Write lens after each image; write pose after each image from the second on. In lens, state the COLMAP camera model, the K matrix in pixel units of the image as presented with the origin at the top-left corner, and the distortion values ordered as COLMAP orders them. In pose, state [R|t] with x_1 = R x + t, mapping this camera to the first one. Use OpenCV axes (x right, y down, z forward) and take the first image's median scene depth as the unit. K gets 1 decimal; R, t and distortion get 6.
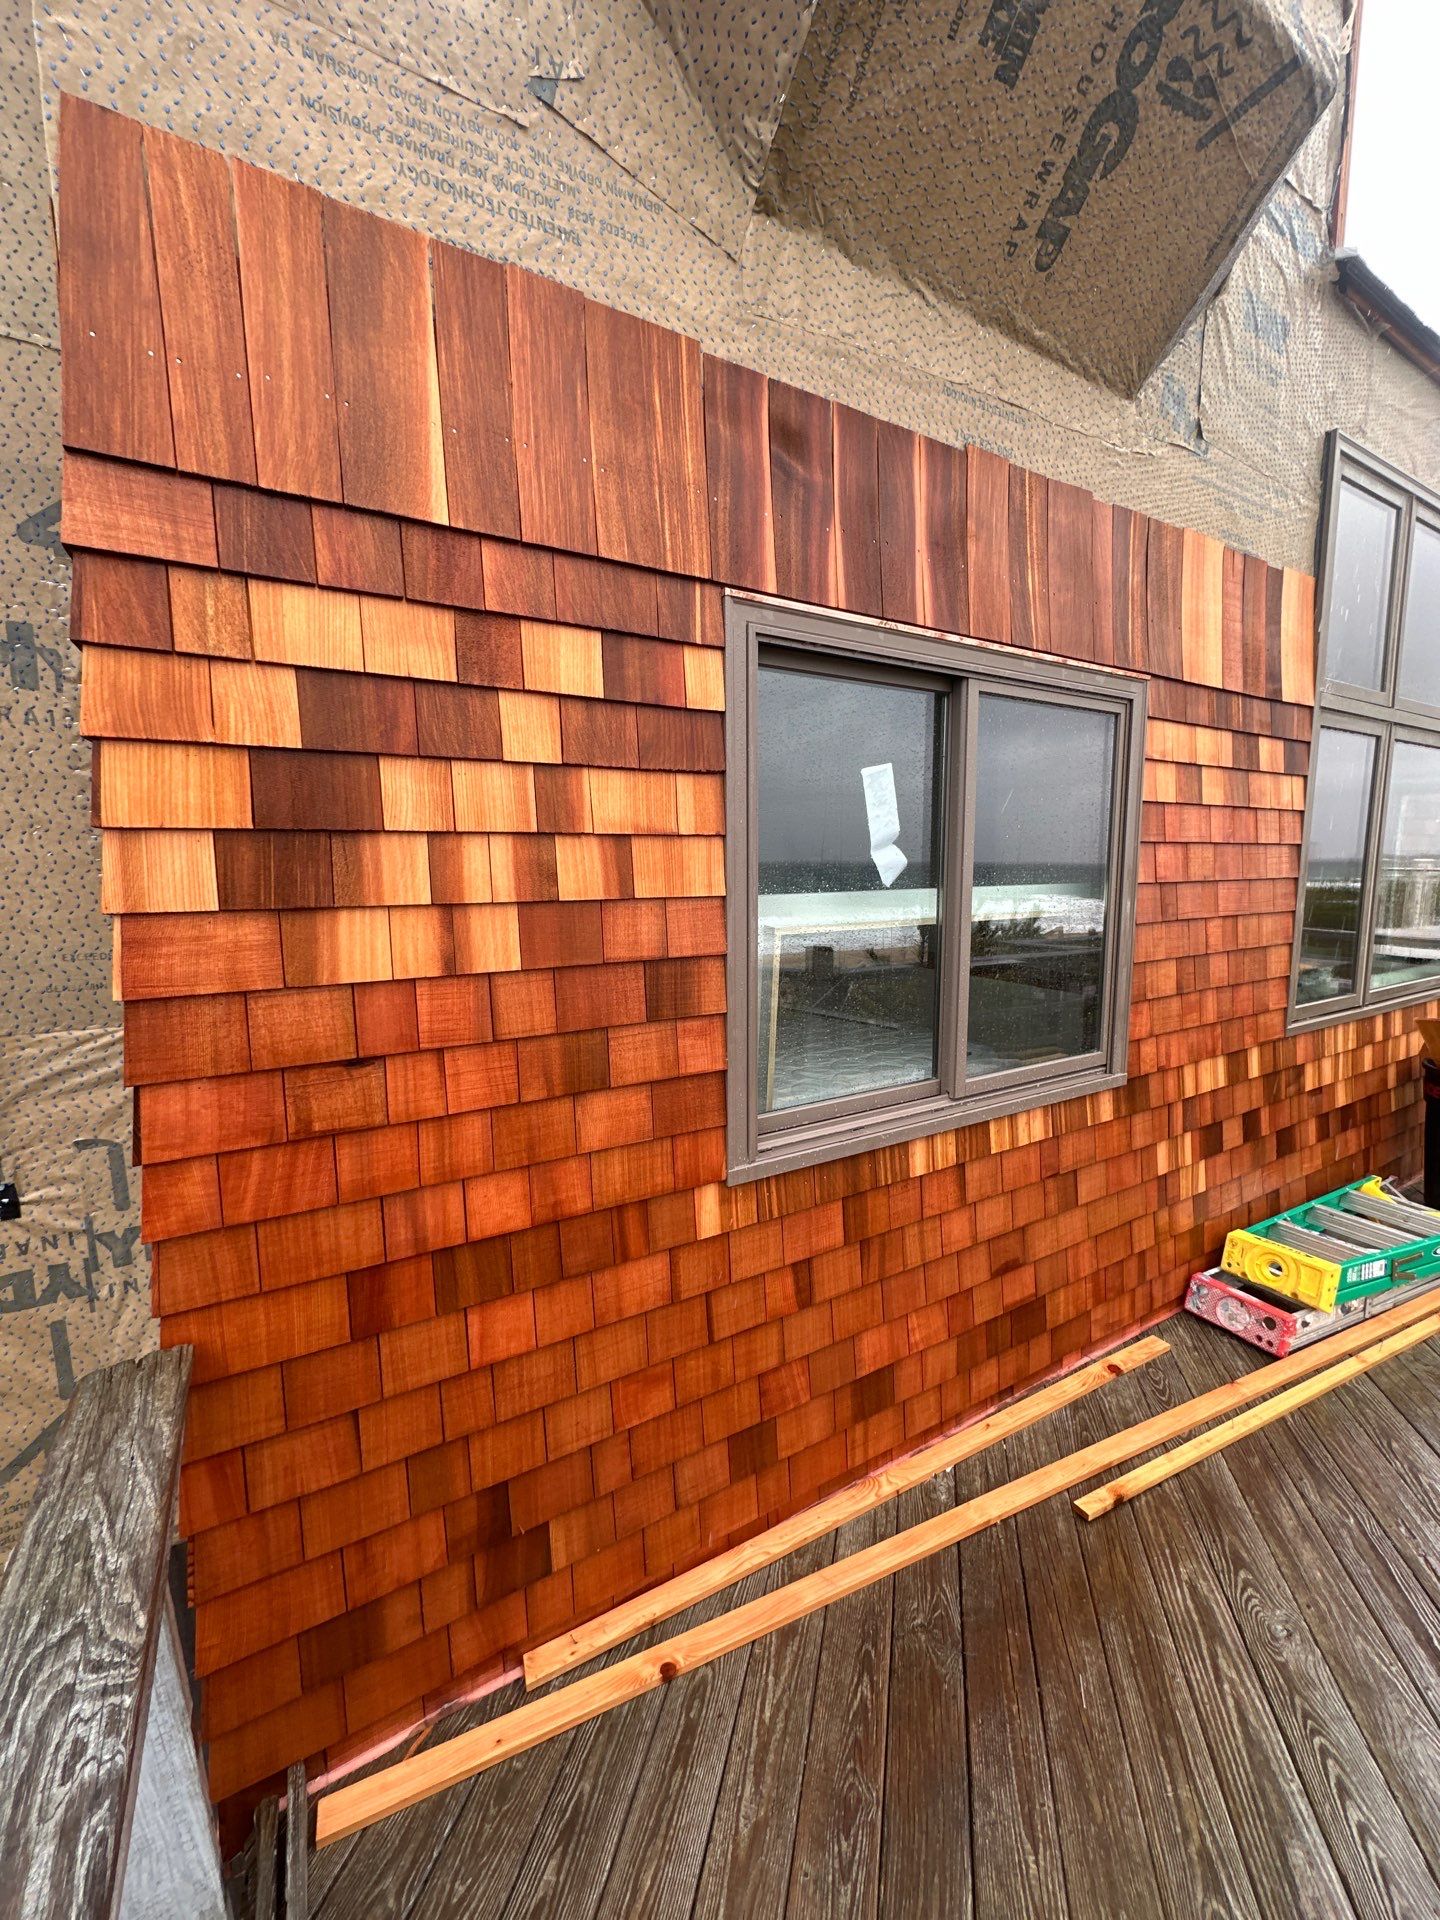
lens RADIAL K [[762.6, 0, 720.0], [0, 762.6, 960.0], [0, 0, 1]] dist [-0.003639, 0.000042]
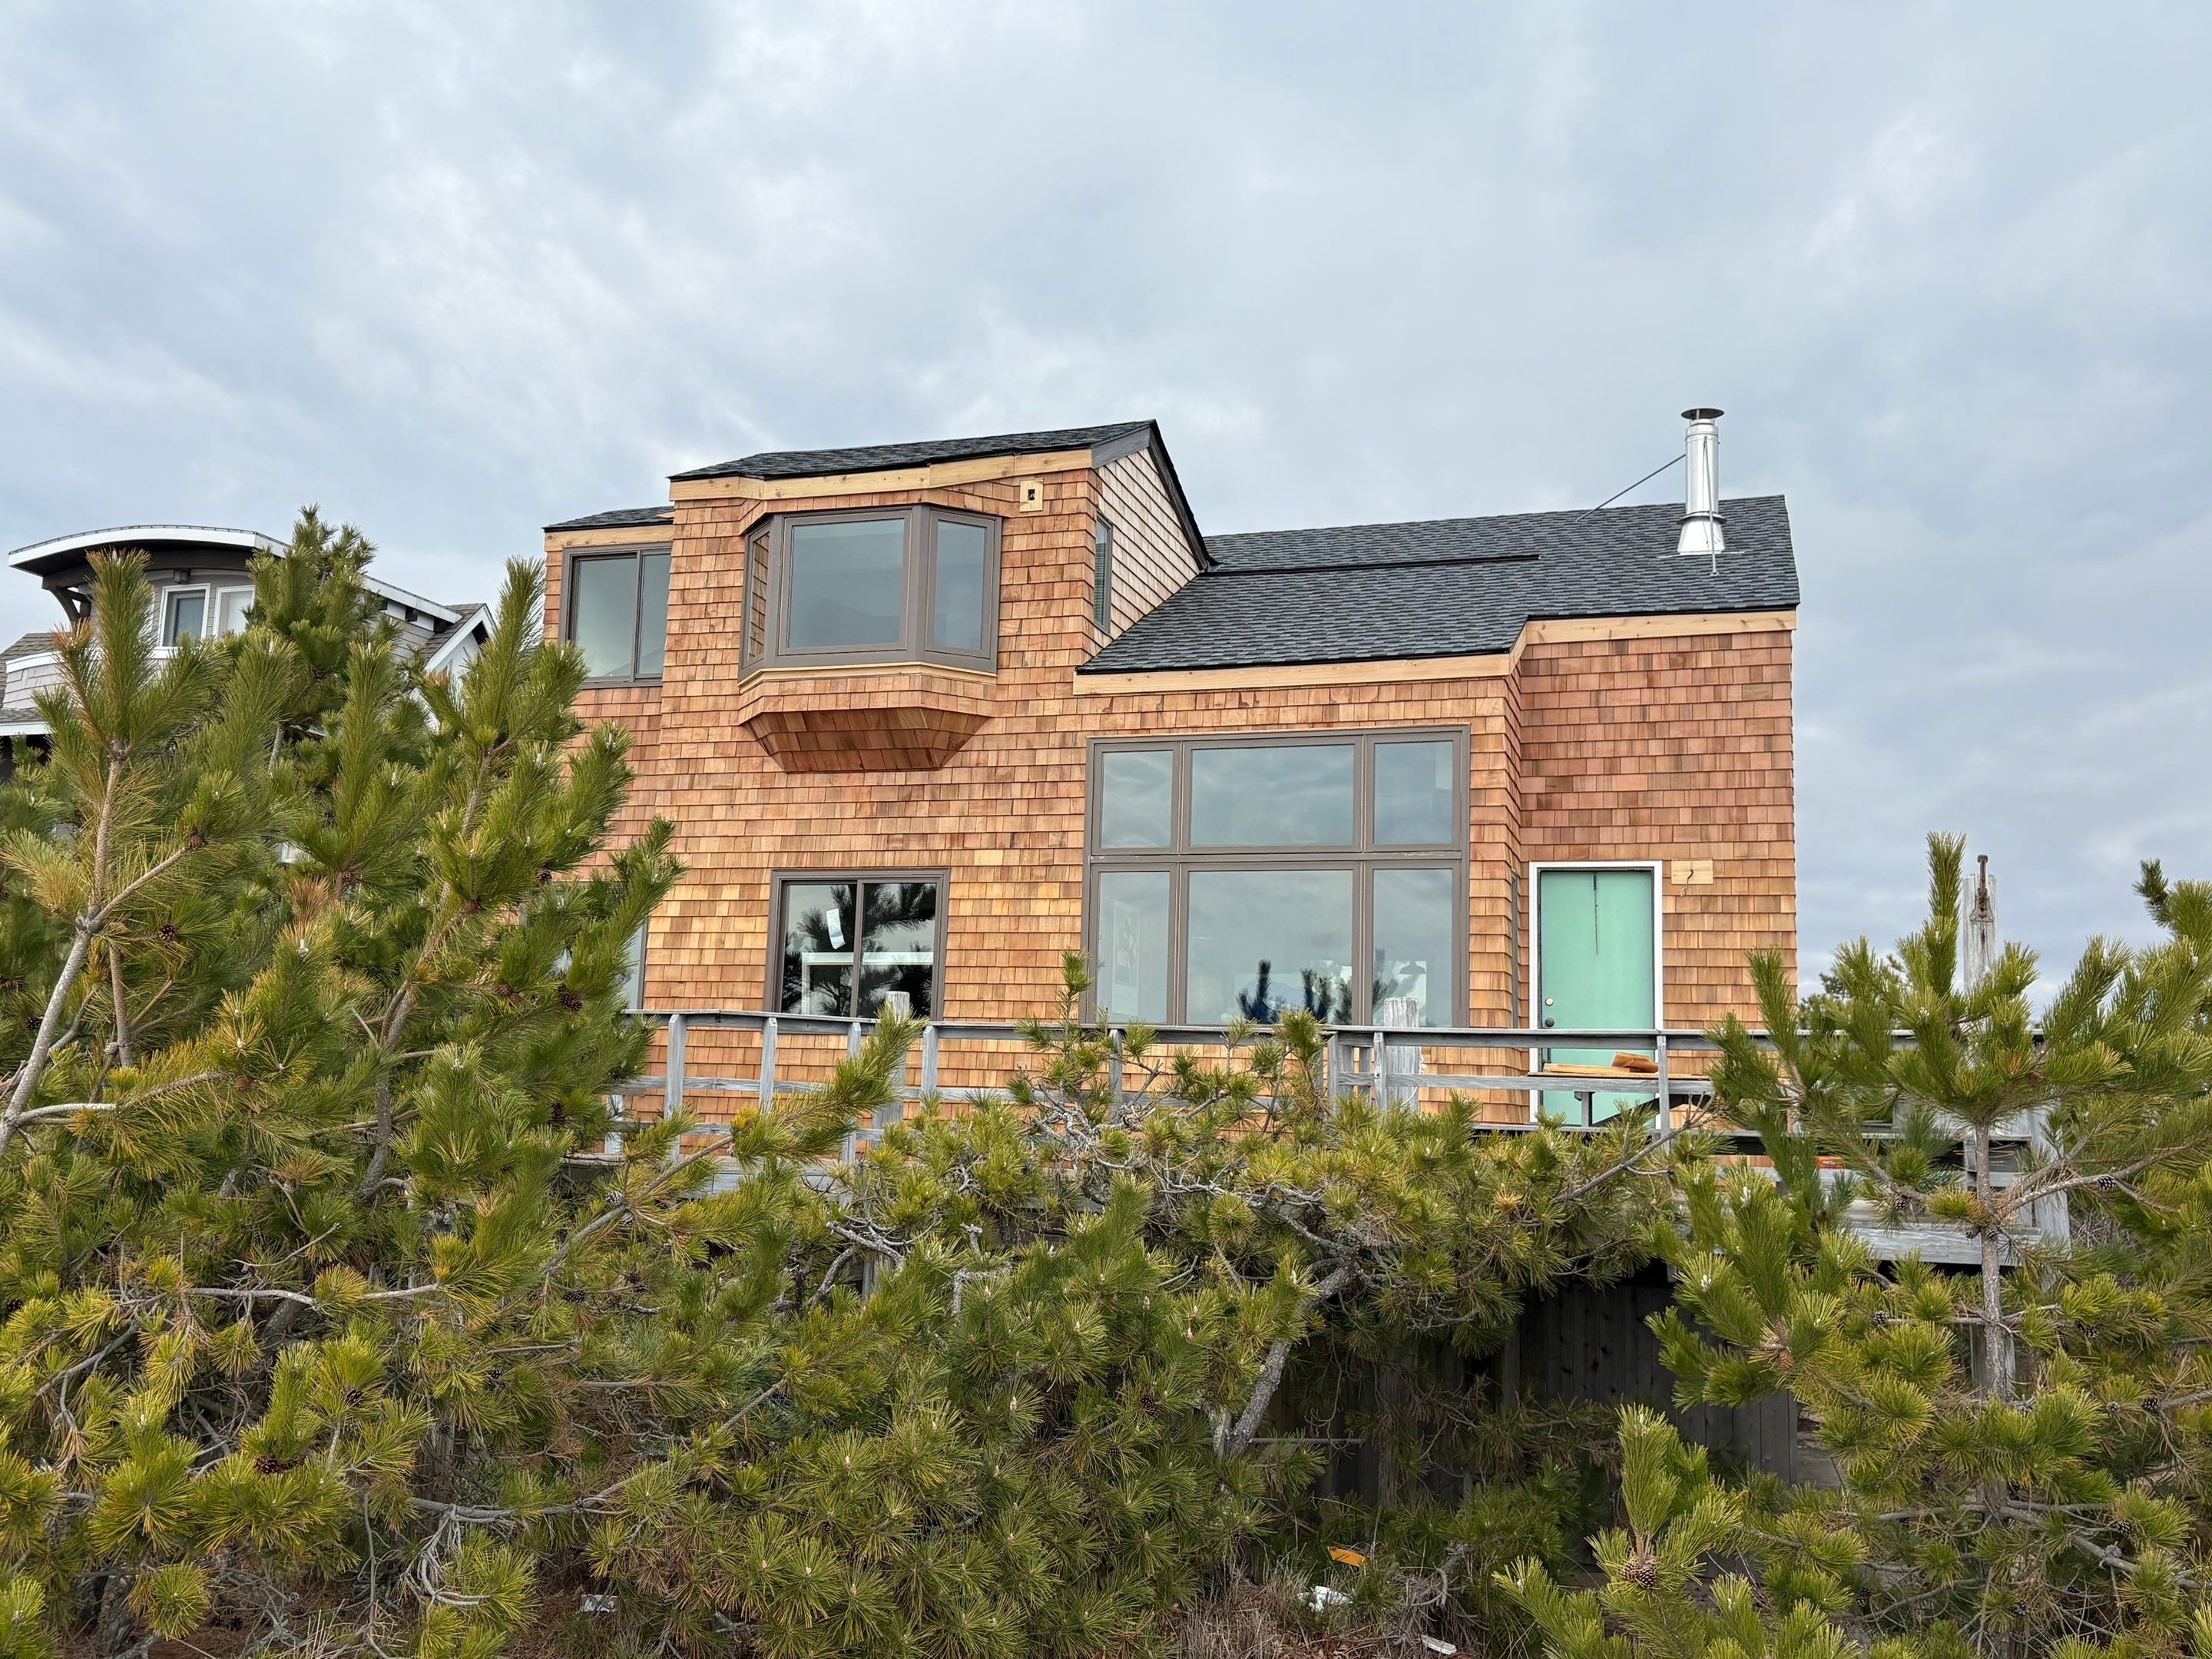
lens RADIAL K [[1899.8, 0, 1106.0], [0, 1899.8, 829.5], [0, 0, 1]] dist [0.232194, -0.766651]
pose [[0.654990, -0.079092, -0.751487, 8.122878], [-0.129113, 0.968168, -0.214431, 1.133908], [0.744526, 0.237477, 0.623928, -3.691940]]
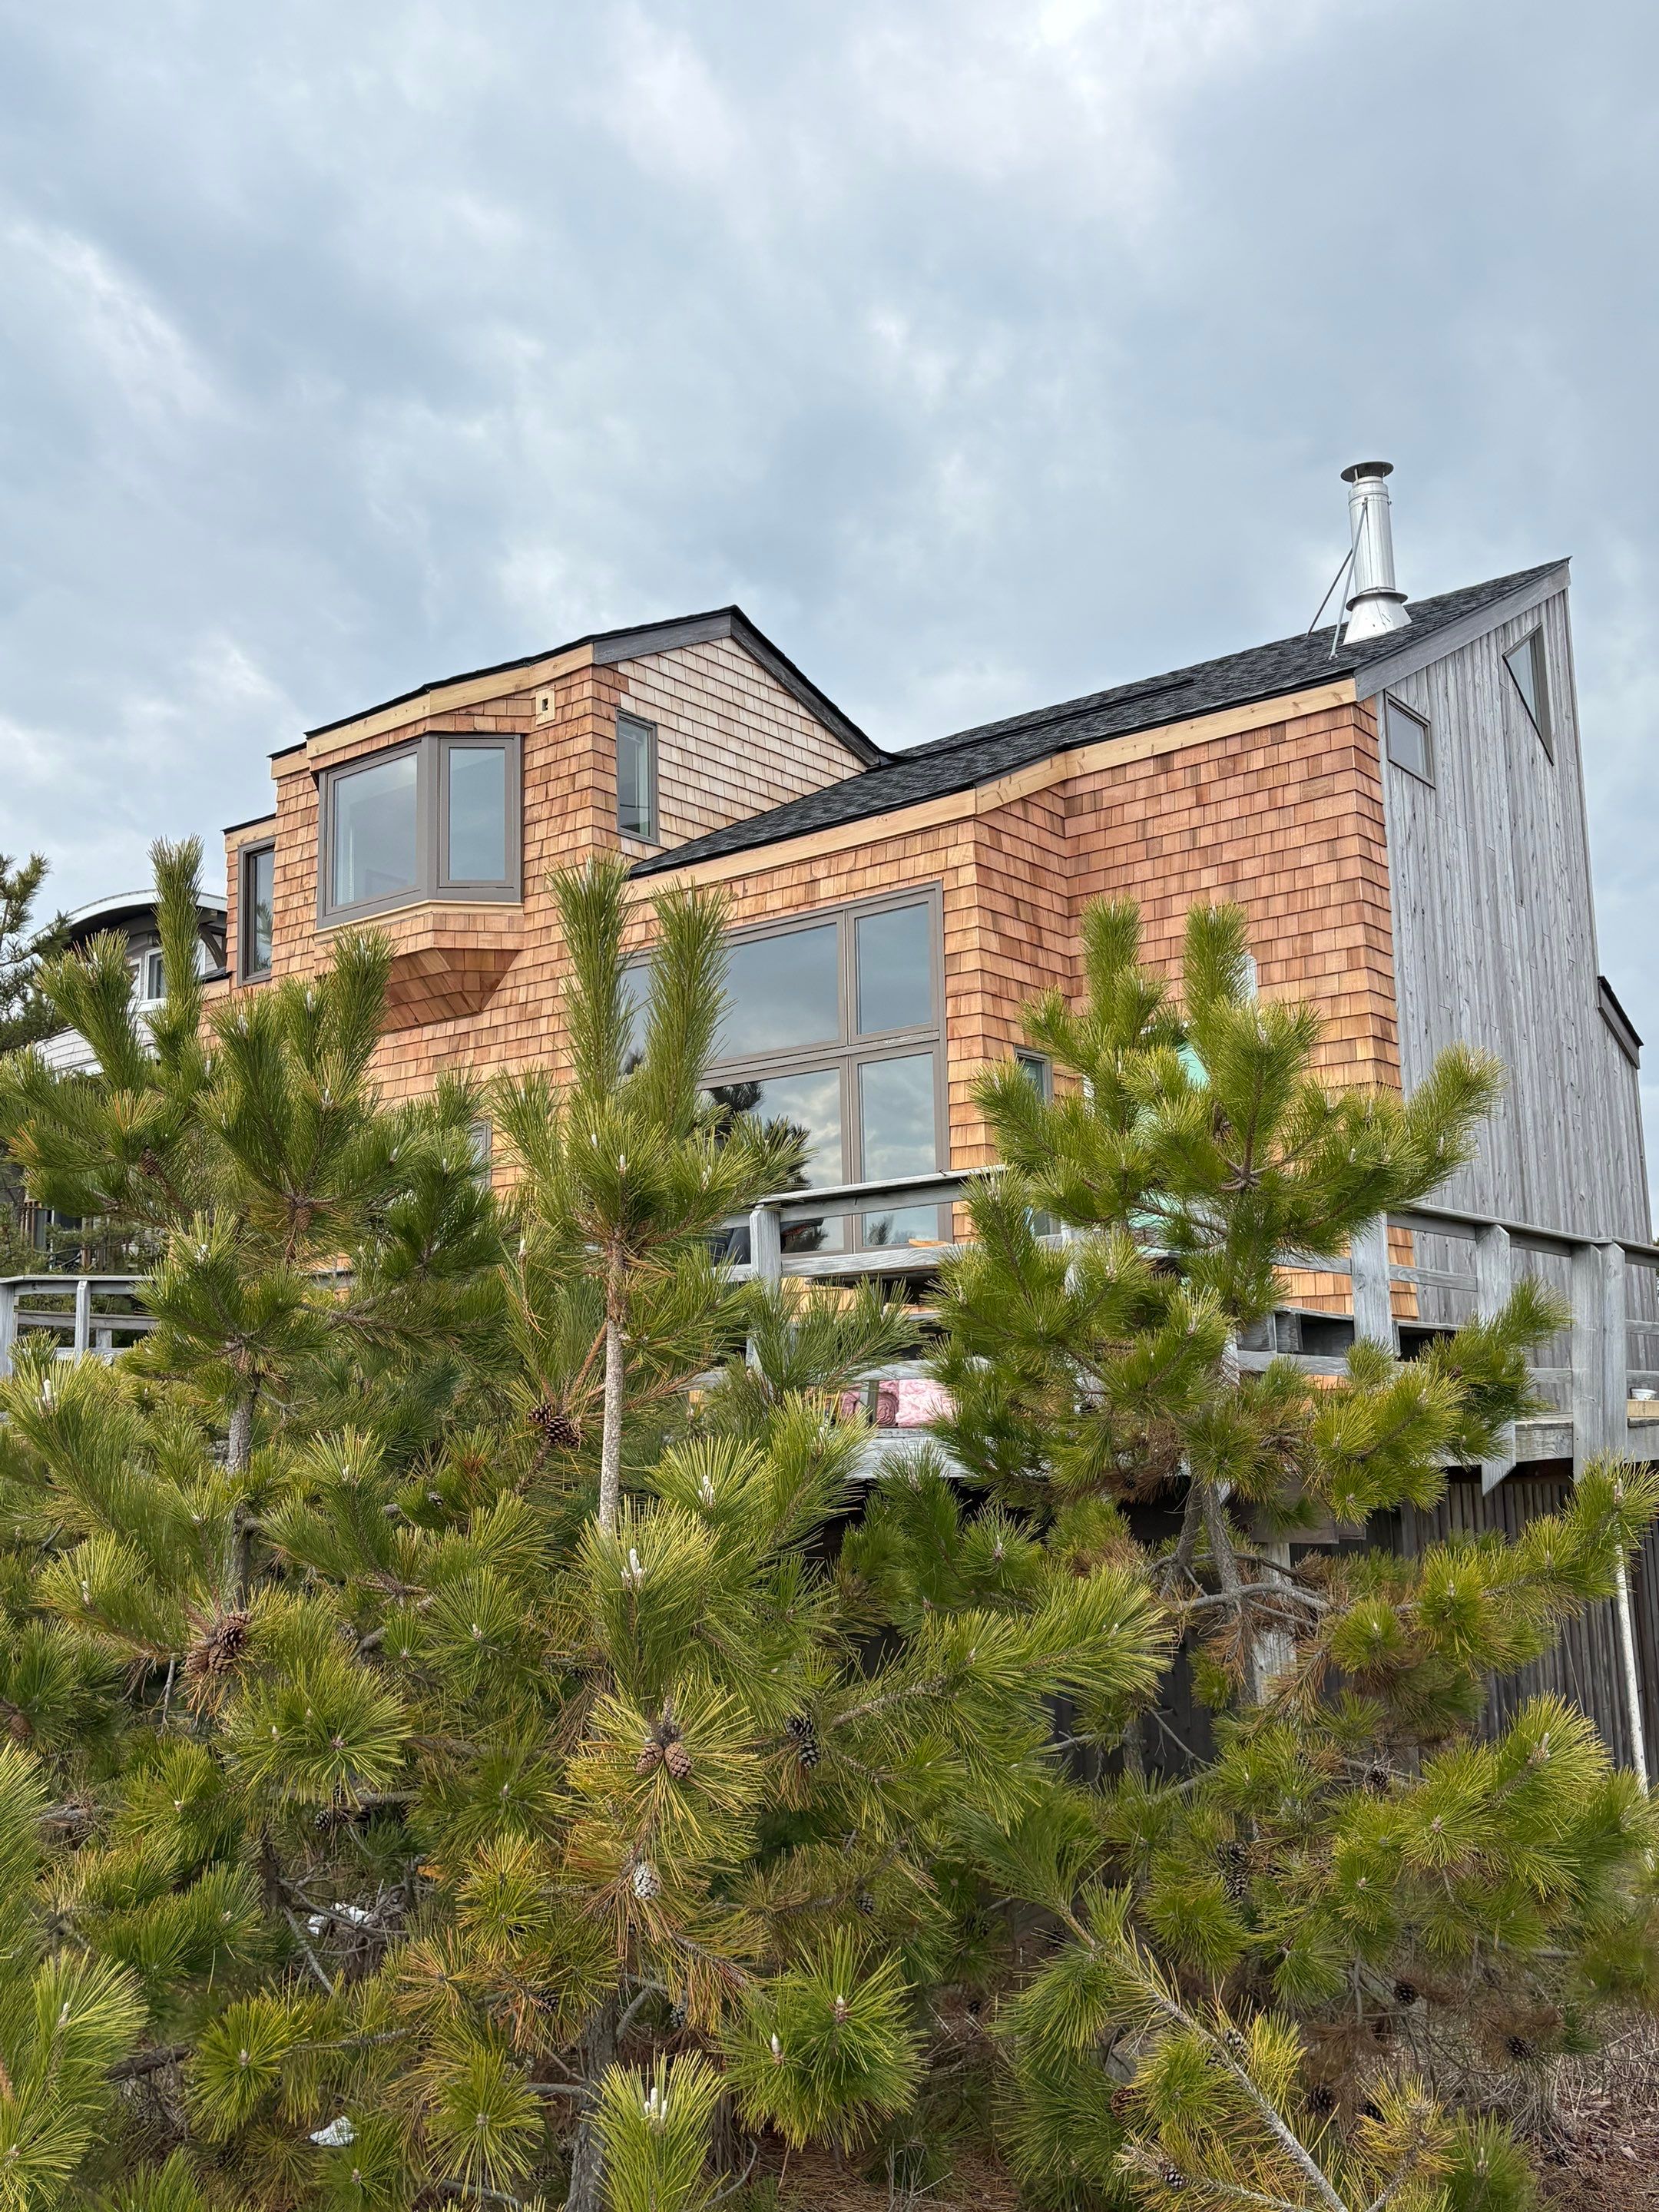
lens RADIAL K [[1899.8, 0, 829.5], [0, 1899.8, 1106.0], [0, 0, 1]] dist [0.232194, -0.766651]
pose [[0.351379, -0.148364, -0.924403, 9.132663], [-0.098325, 0.976056, -0.194029, 0.904206], [0.931056, 0.159069, 0.328377, 0.061037]]
